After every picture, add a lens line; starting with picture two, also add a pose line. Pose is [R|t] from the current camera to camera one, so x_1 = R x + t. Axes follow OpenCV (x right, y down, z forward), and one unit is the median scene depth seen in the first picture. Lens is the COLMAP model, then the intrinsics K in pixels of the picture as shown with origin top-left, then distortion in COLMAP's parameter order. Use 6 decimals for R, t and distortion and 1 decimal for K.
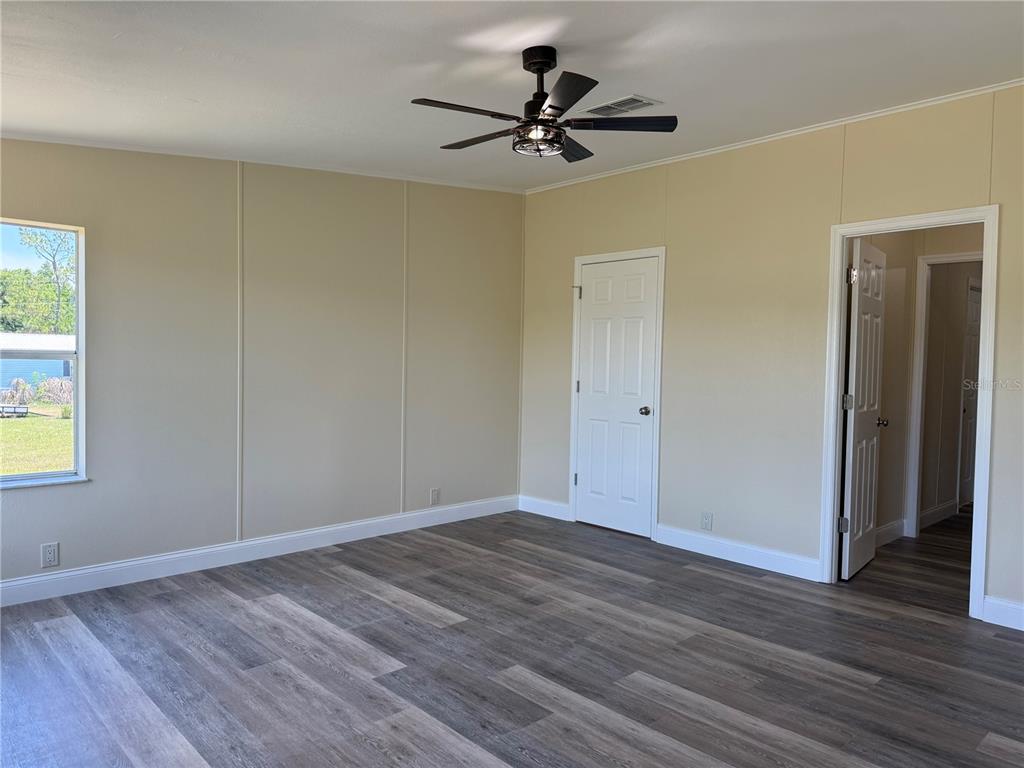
lens RADIAL K [[722.3, 0, 514.1], [0, 722.3, 392.8], [0, 0, 1]] dist [0.056004, -0.068241]
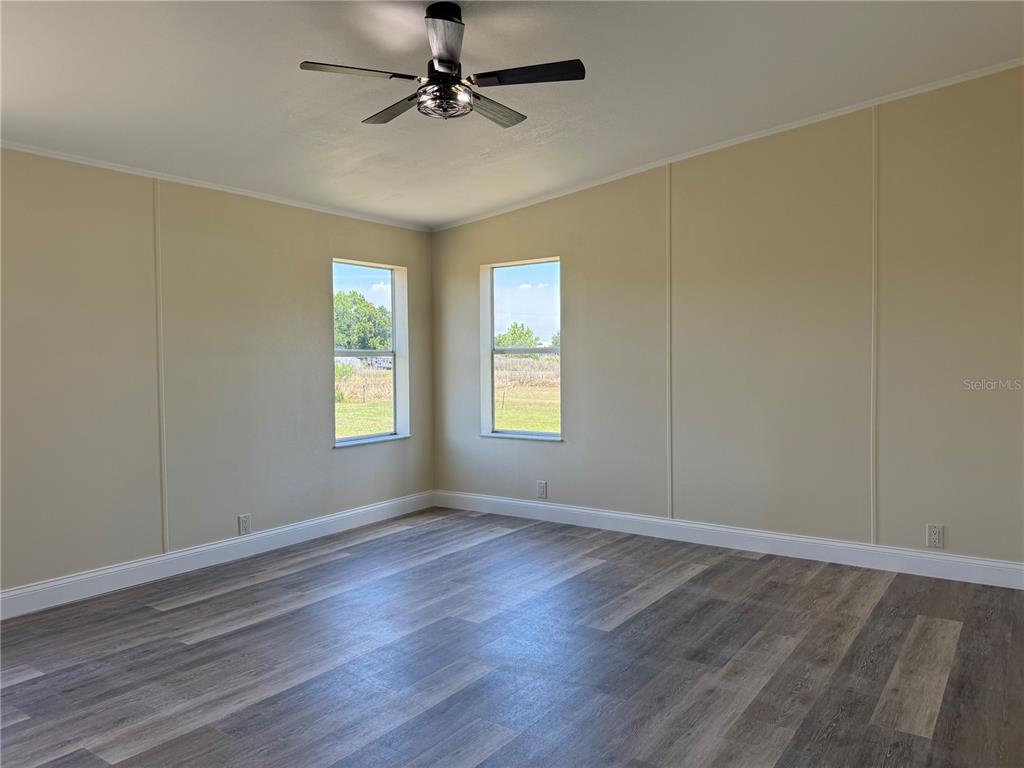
lens RADIAL K [[722.3, 0, 512.3], [0, 722.3, 374.0], [0, 0, 1]] dist [0.056004, -0.068241]
pose [[0.199265, 0.005498, -0.979930, 0.653484], [-0.036029, 0.999349, -0.001719, -0.000027], [0.979283, 0.035649, 0.199334, 0.572577]]
